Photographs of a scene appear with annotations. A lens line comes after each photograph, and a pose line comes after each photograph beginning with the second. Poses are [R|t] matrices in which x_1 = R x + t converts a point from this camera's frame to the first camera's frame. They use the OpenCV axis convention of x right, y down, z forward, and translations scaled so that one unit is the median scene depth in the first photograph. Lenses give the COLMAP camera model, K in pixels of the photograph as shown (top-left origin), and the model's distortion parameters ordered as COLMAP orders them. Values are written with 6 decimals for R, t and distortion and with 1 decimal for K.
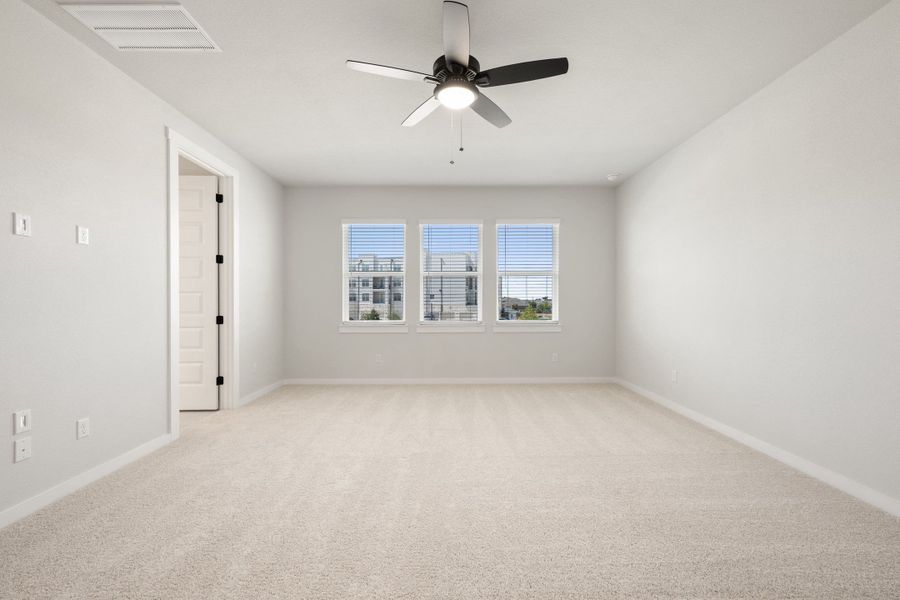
lens RADIAL K [[358.6, 0, 449.9], [0, 358.6, 305.7], [0, 0, 1]] dist [-0.000040, -0.000038]
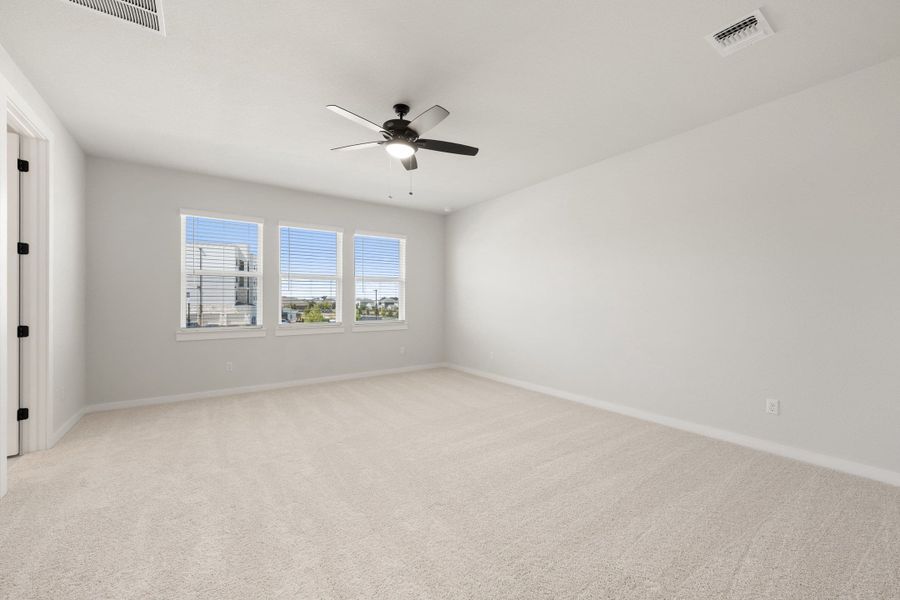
lens RADIAL K [[364.3, 0, 450.0], [0, 364.3, 300.0], [0, 0, 1]] dist [0.000180, 0.000102]
pose [[0.820815, 0.003250, 0.571185, -0.273203], [0.004405, 0.999918, -0.012021, -0.008672], [-0.571178, 0.012383, 0.820733, -0.087151]]
